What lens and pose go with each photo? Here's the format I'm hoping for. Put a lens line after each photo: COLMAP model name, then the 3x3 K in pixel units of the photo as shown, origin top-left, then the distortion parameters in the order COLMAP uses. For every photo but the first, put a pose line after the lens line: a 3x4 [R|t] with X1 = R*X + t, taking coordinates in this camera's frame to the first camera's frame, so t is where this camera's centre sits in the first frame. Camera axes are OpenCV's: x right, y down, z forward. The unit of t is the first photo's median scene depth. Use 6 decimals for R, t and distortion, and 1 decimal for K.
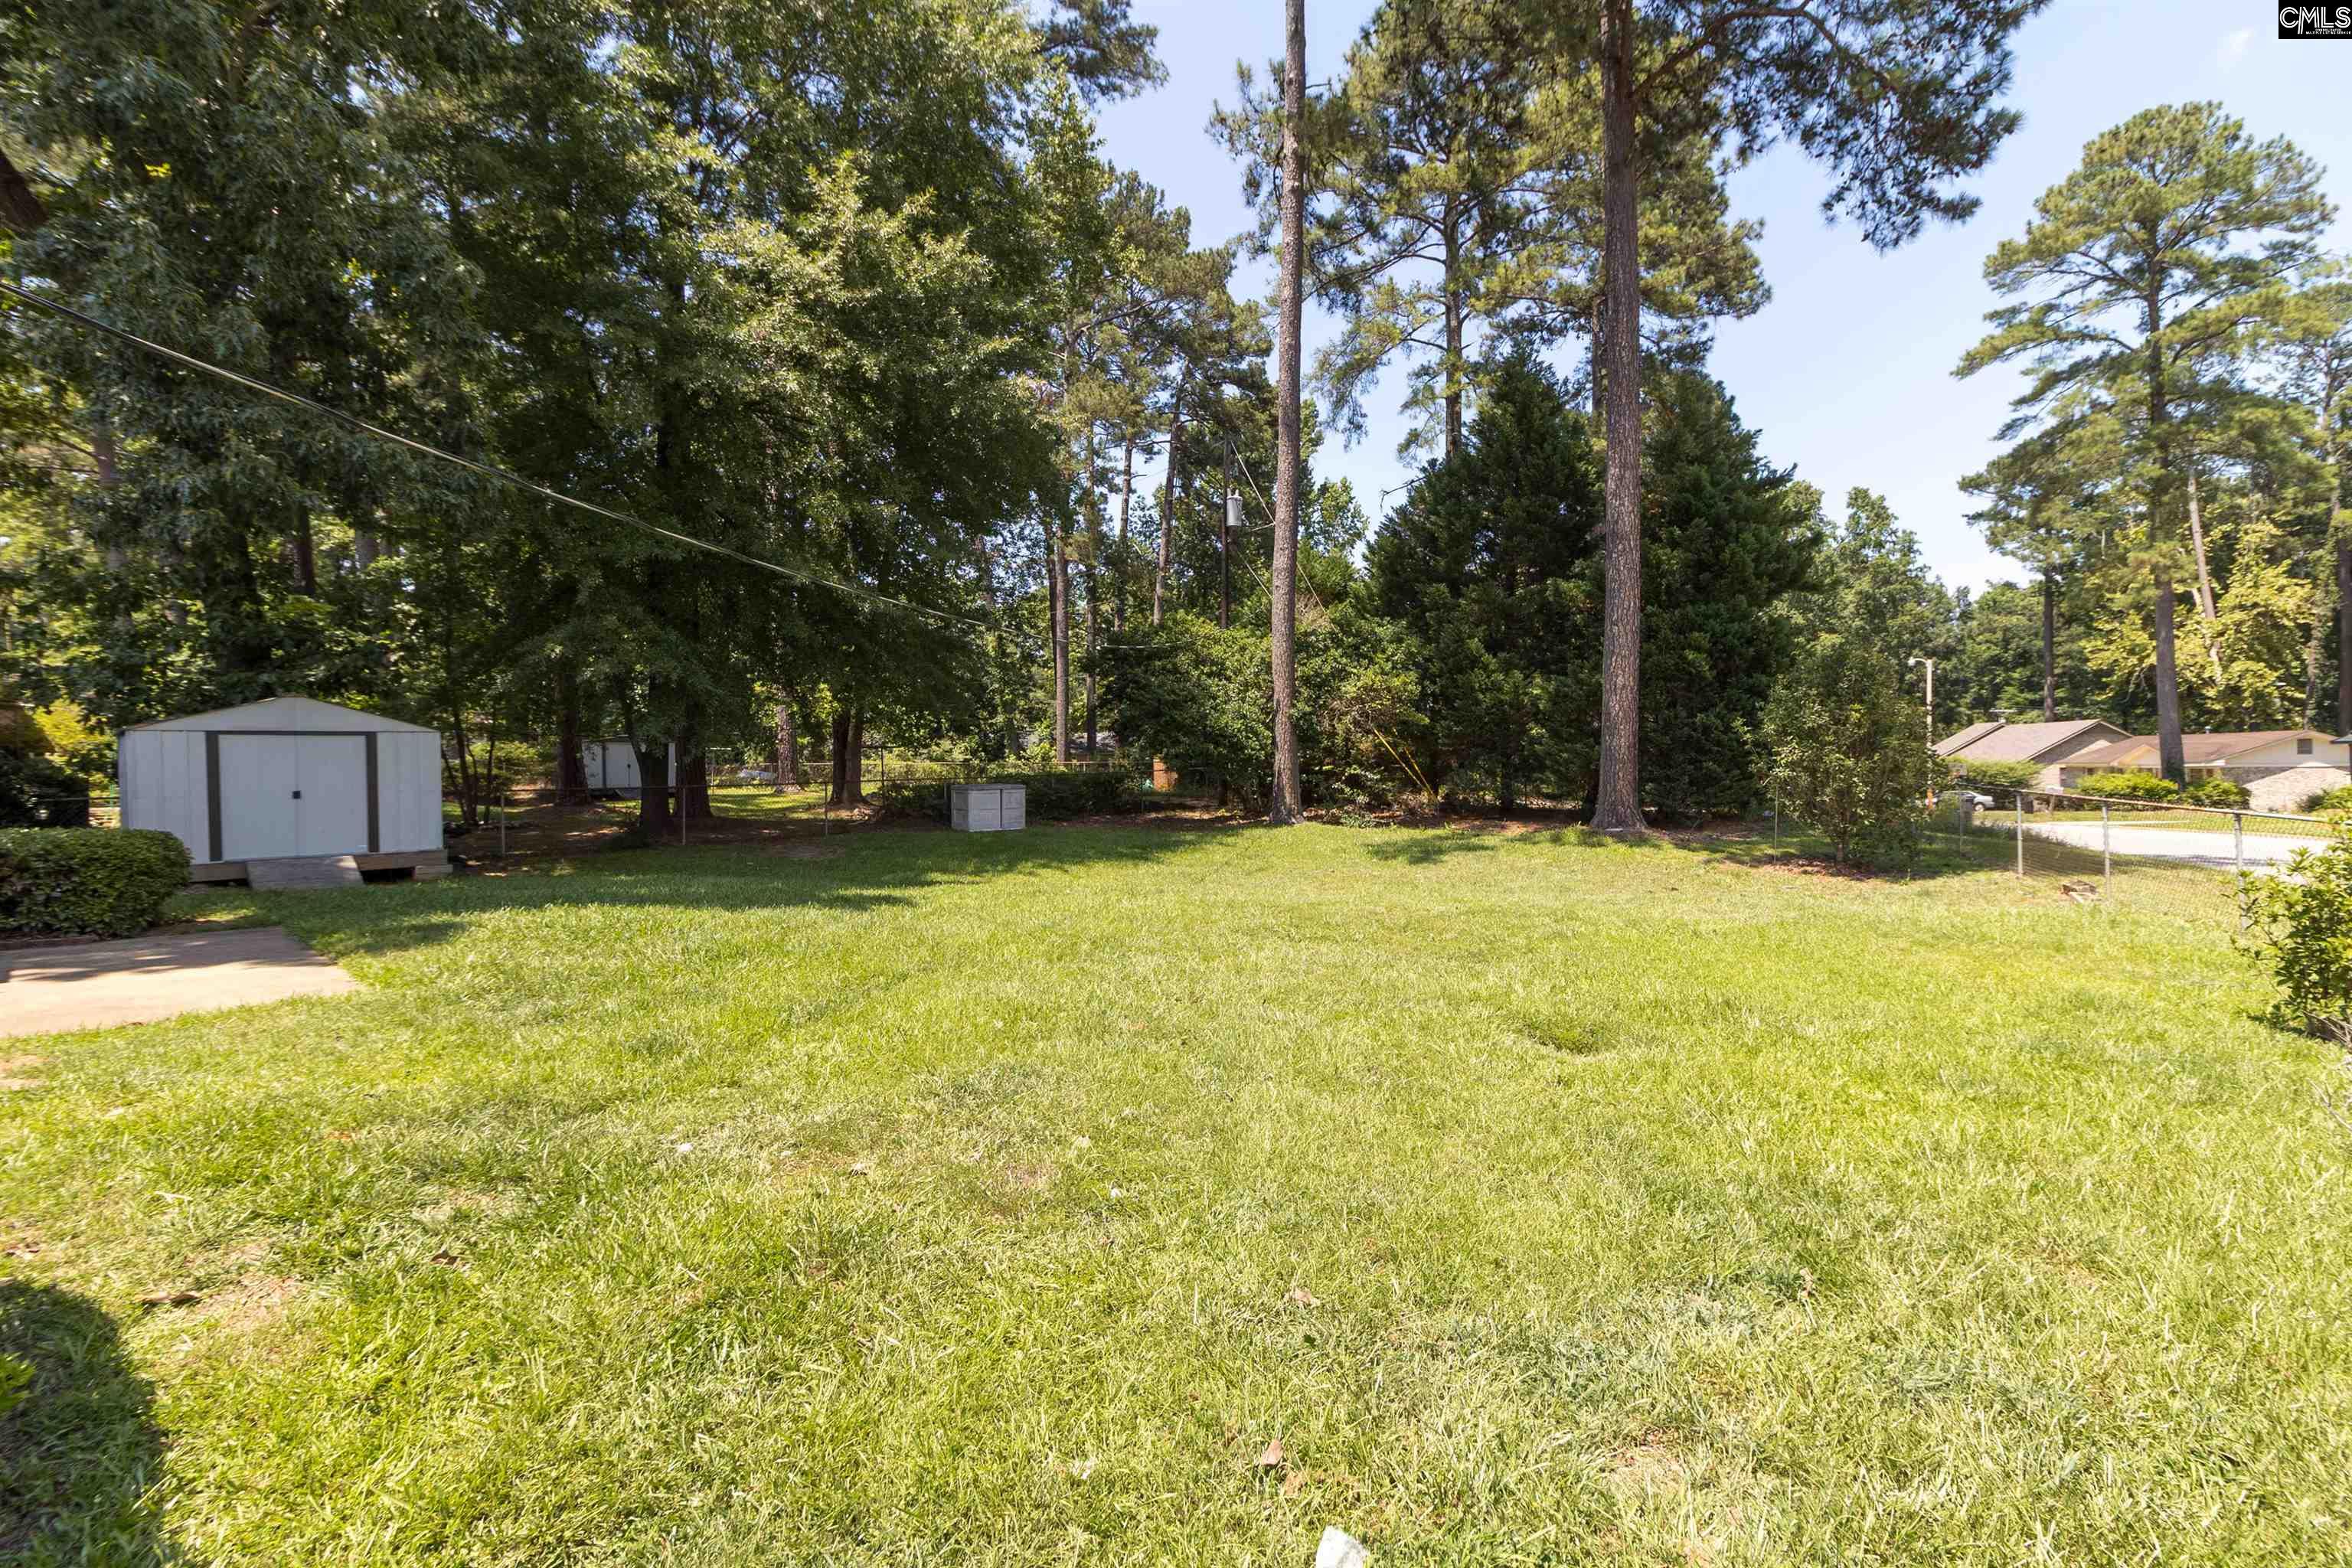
lens RADIAL K [[1062.0, 0, 1174.4], [0, 1062.0, 784.2], [0, 0, 1]] dist [0.002286, -0.001831]
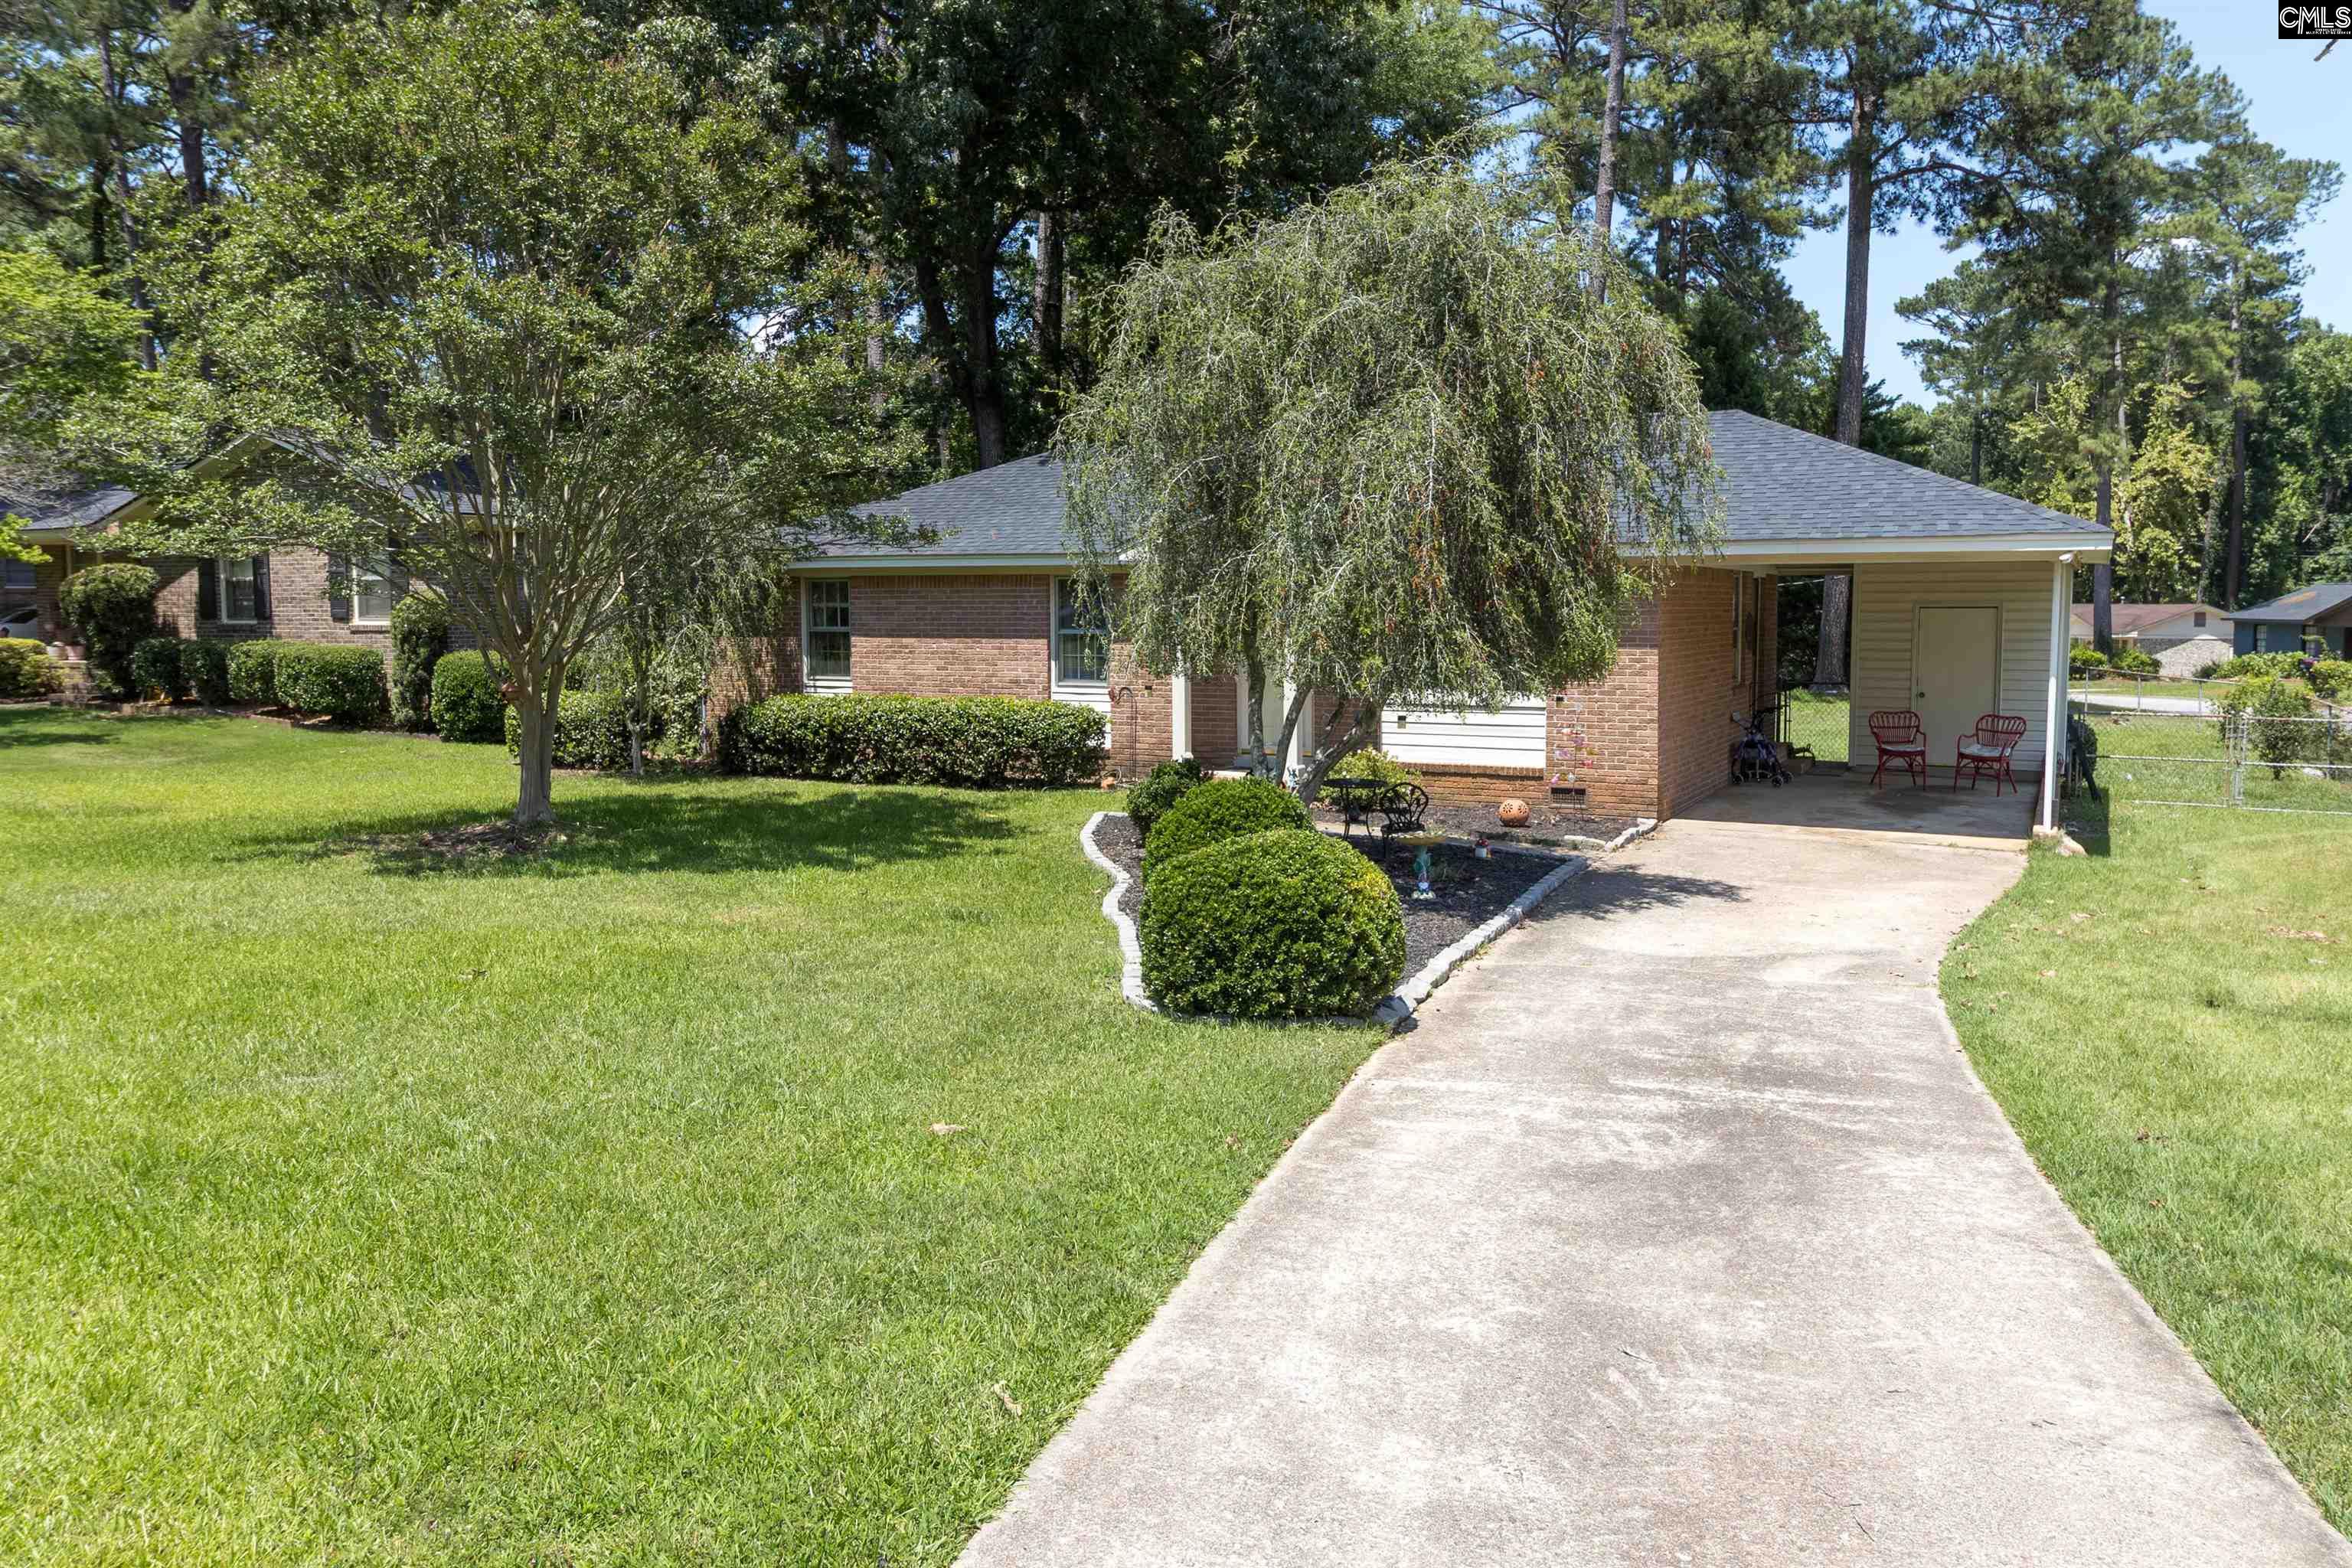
lens RADIAL K [[1762.8, 0, 1175.3], [0, 1762.8, 765.9], [0, 0, 1]] dist [0.009916, 0.011604]
pose [[0.954746, -0.010556, 0.297234, -0.338229], [-0.010905, 0.997456, 0.070450, -0.002852], [-0.297222, -0.070503, 0.952202, -0.299559]]
